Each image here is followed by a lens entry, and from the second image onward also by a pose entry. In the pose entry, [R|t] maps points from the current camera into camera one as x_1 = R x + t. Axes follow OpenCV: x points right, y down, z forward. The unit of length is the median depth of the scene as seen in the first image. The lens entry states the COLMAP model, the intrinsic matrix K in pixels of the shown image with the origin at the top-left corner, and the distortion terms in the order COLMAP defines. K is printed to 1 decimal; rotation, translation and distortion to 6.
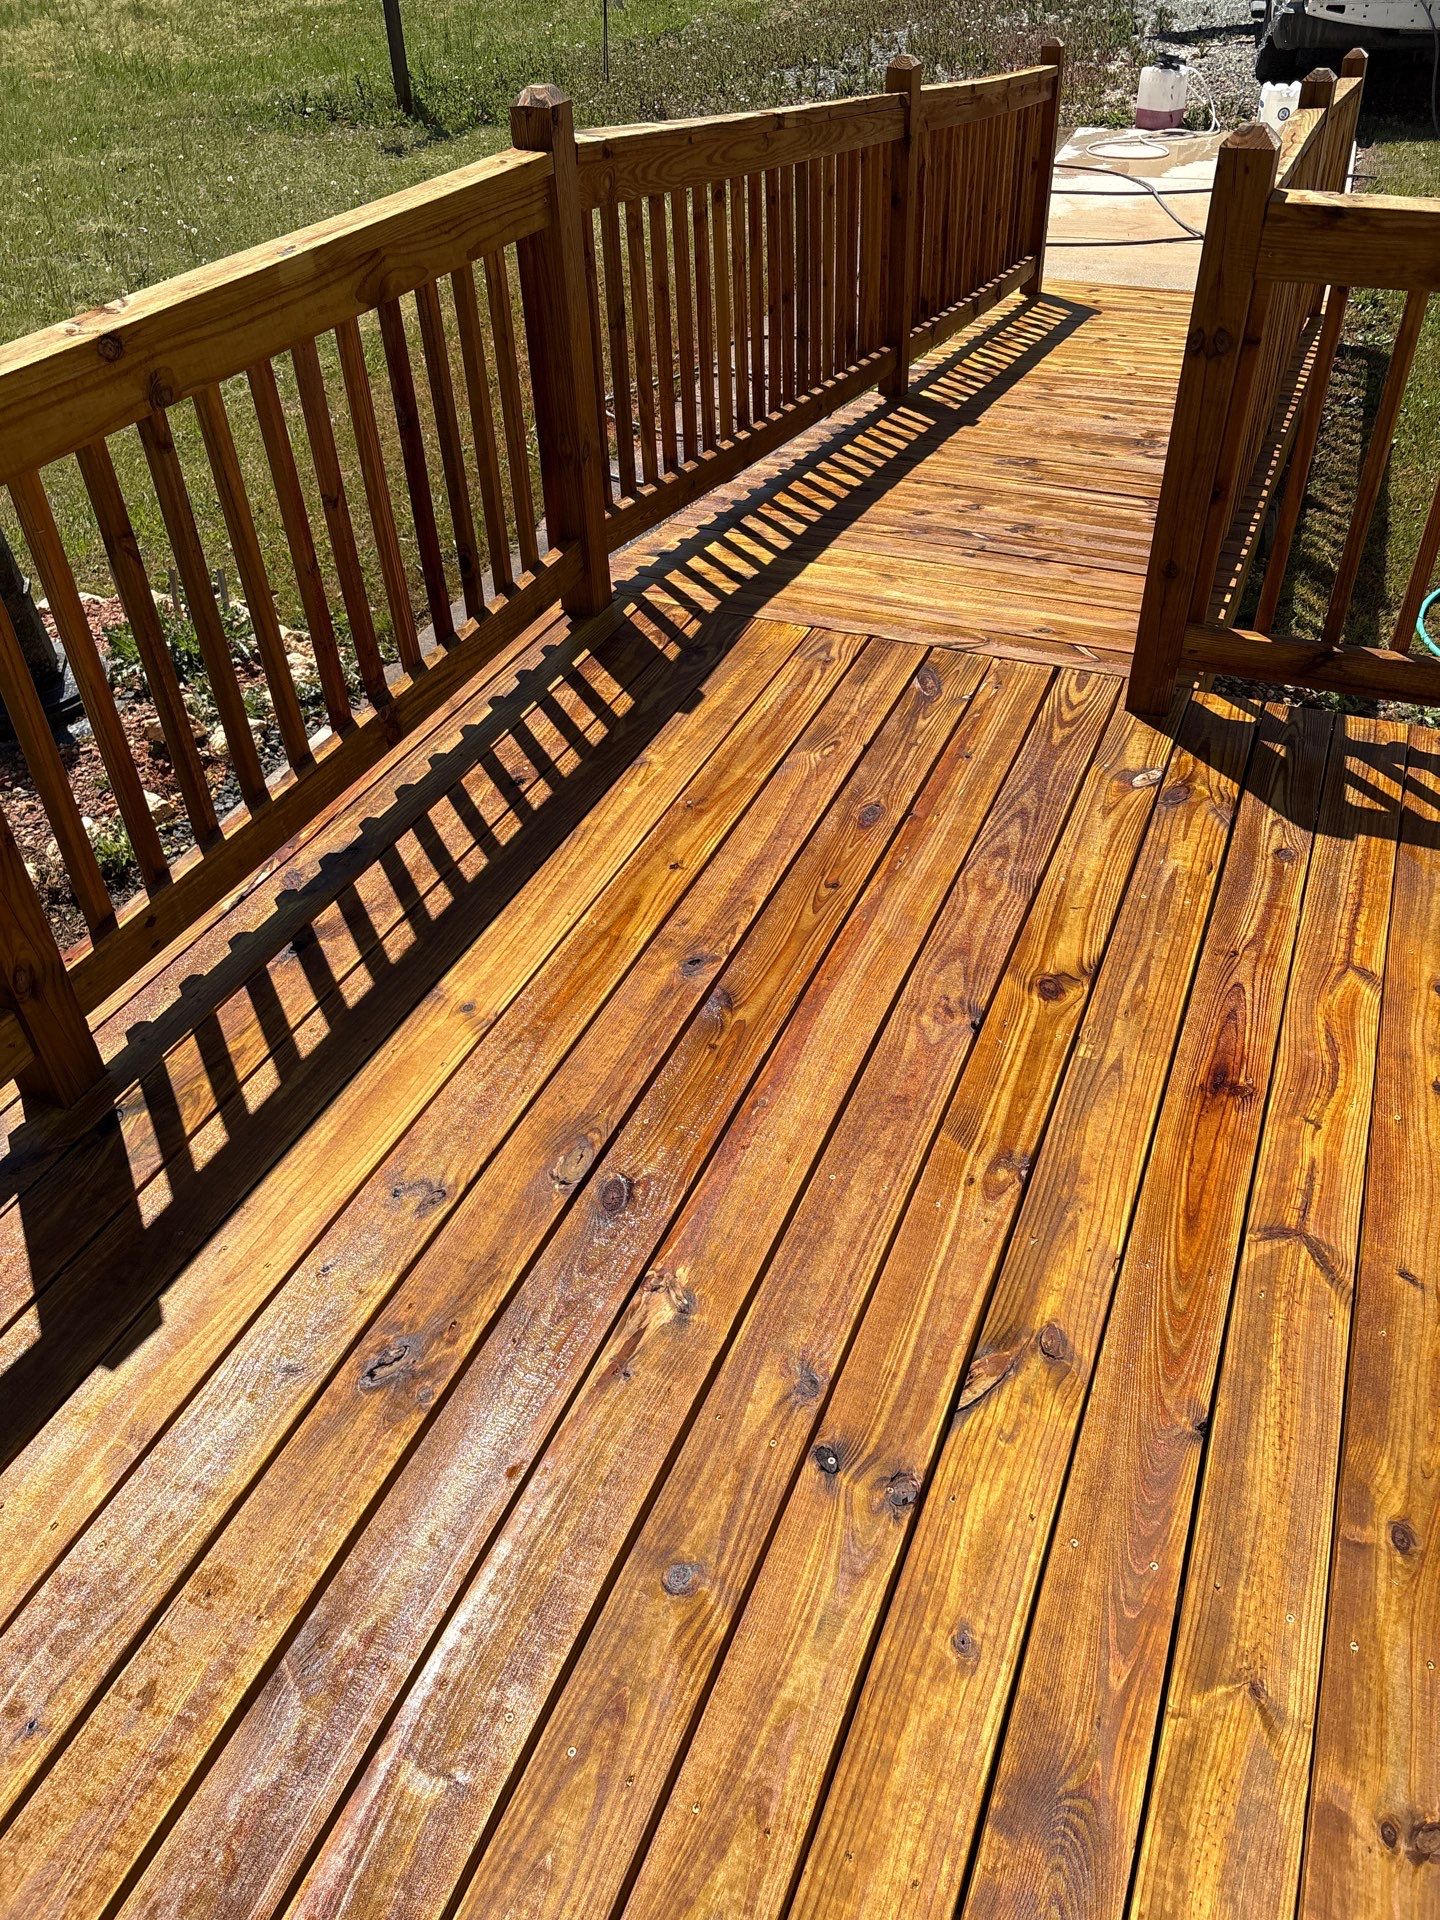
lens RADIAL K [[1469.5, 0, 715.2], [0, 1469.5, 960.7], [0, 0, 1]] dist [0.051302, -0.044627]
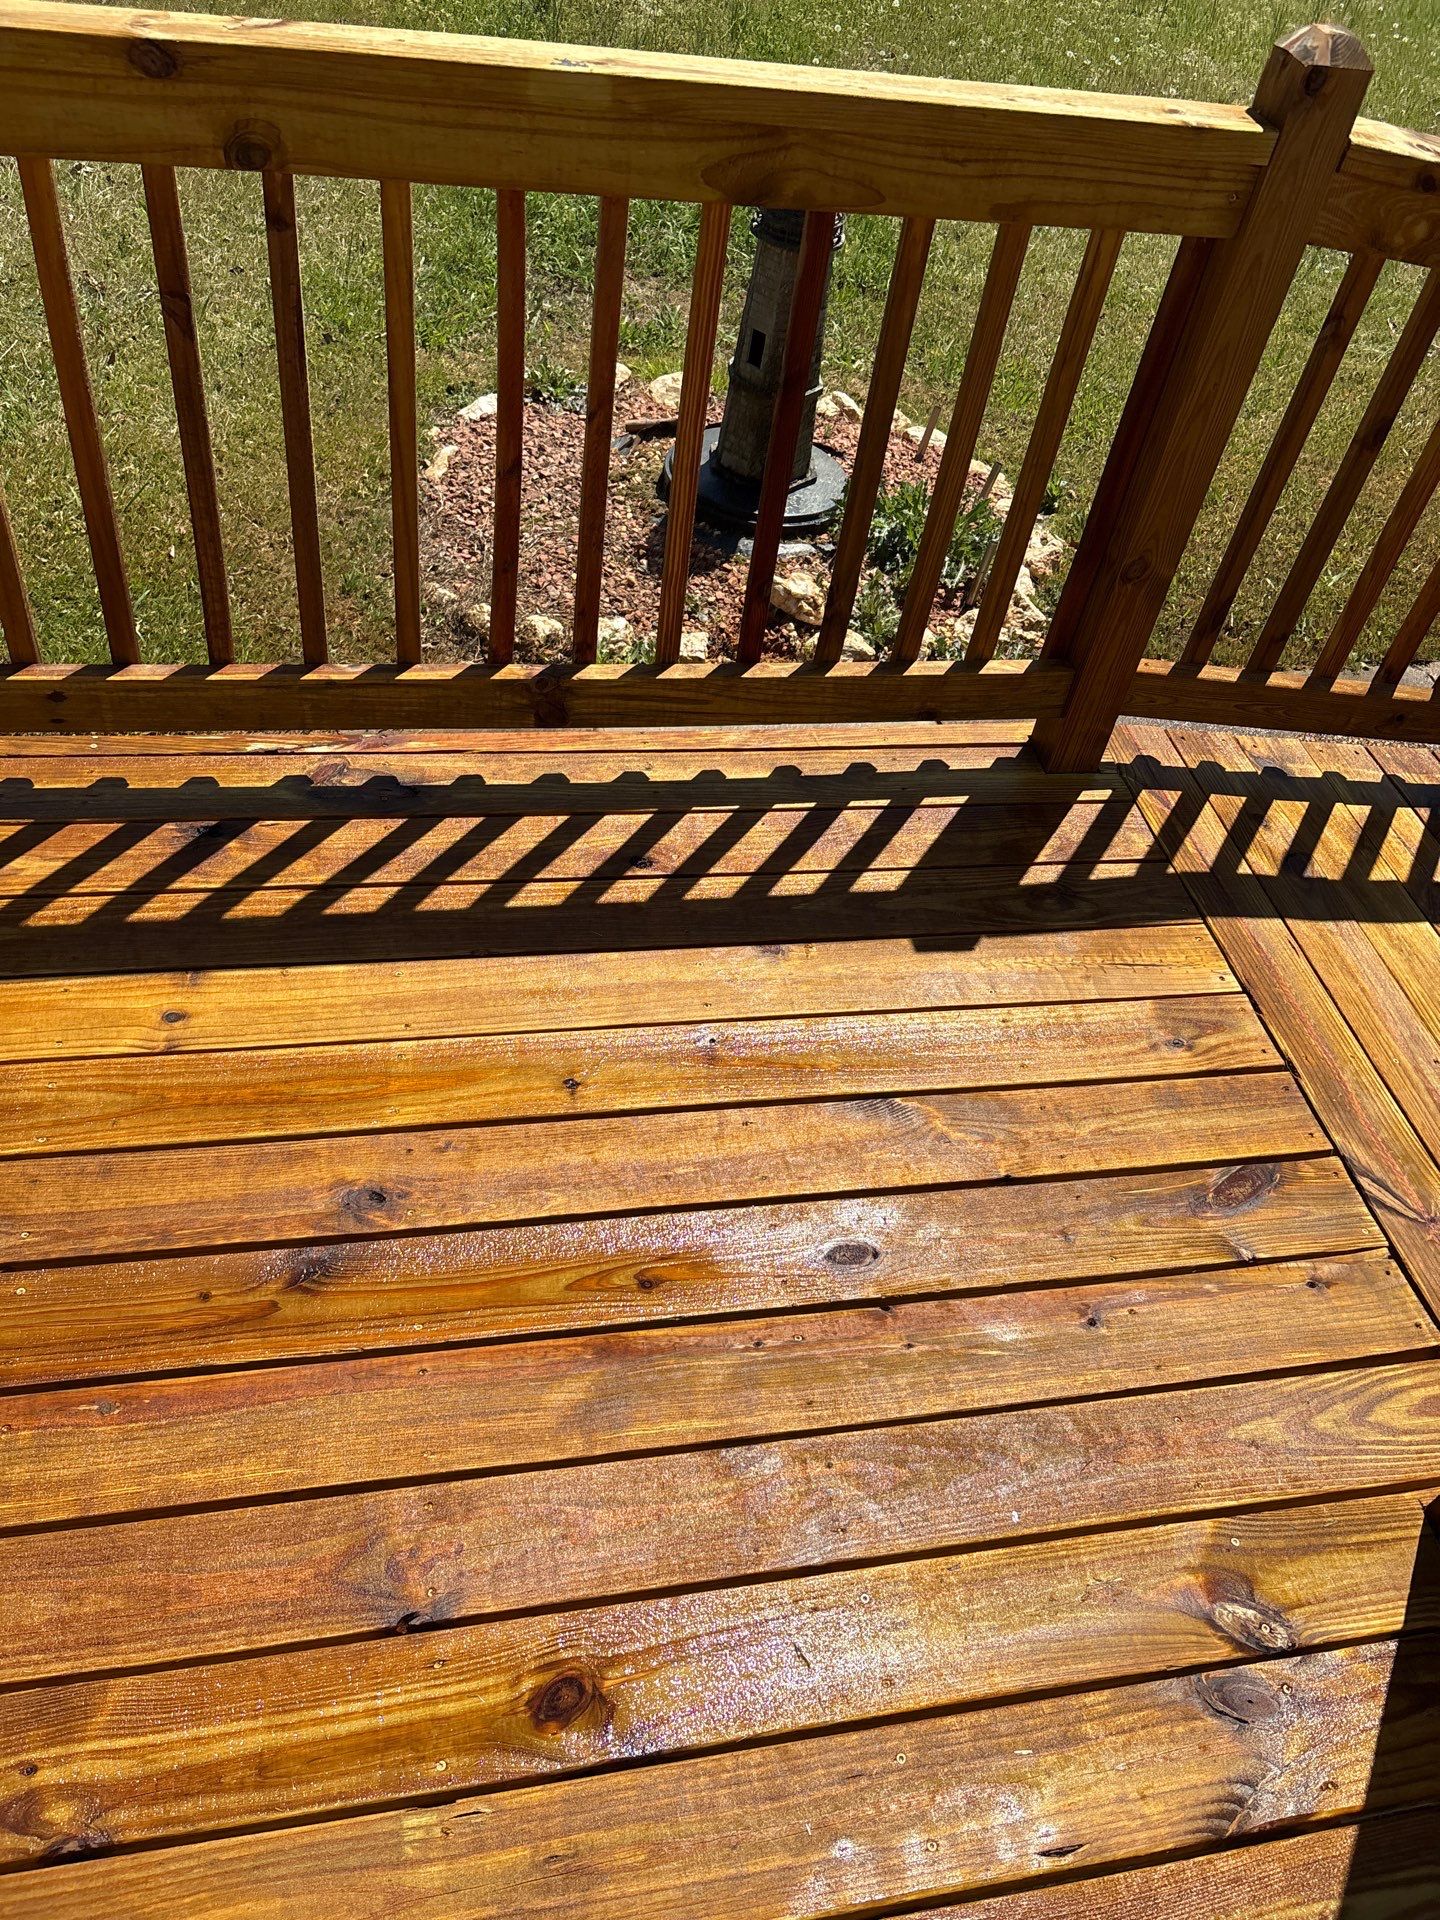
lens RADIAL K [[1469.5, 0, 715.2], [0, 1469.5, 960.7], [0, 0, 1]] dist [0.051302, -0.044627]
pose [[0.550452, 0.656829, -0.515343, 0.184742], [-0.626220, 0.733067, 0.265446, -0.187033], [0.552134, 0.176603, 0.814837, 0.260499]]
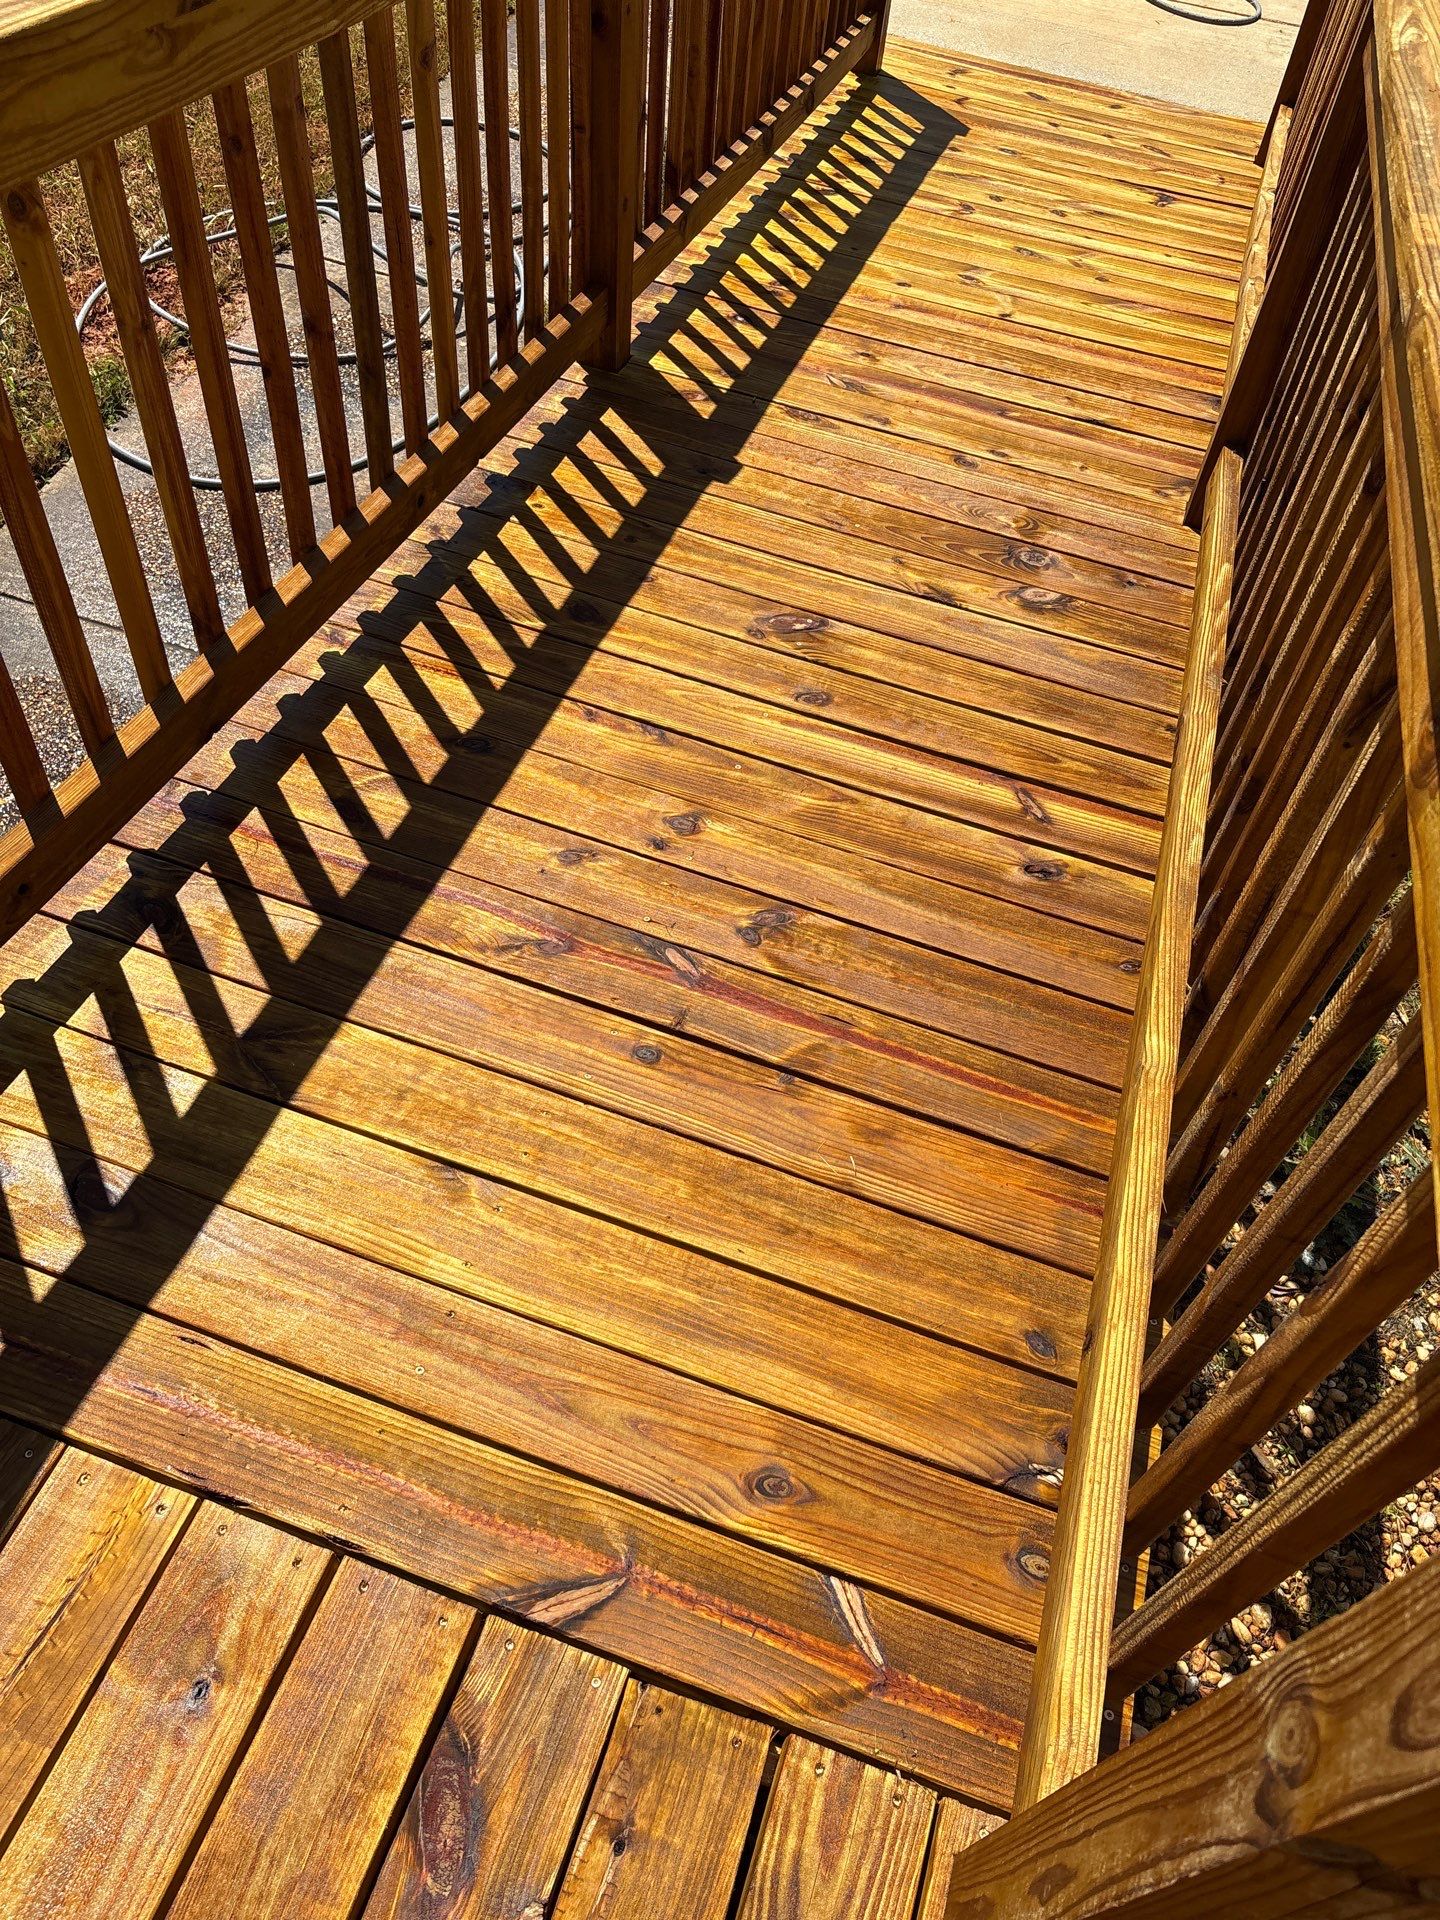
lens RADIAL K [[1469.5, 0, 715.2], [0, 1469.5, 960.7], [0, 0, 1]] dist [0.051302, -0.044627]
pose [[0.993541, 0.003947, 0.113407, 0.114657], [-0.029637, 0.973732, 0.225758, -0.333237], [-0.109537, -0.227661, 0.967560, 0.445055]]
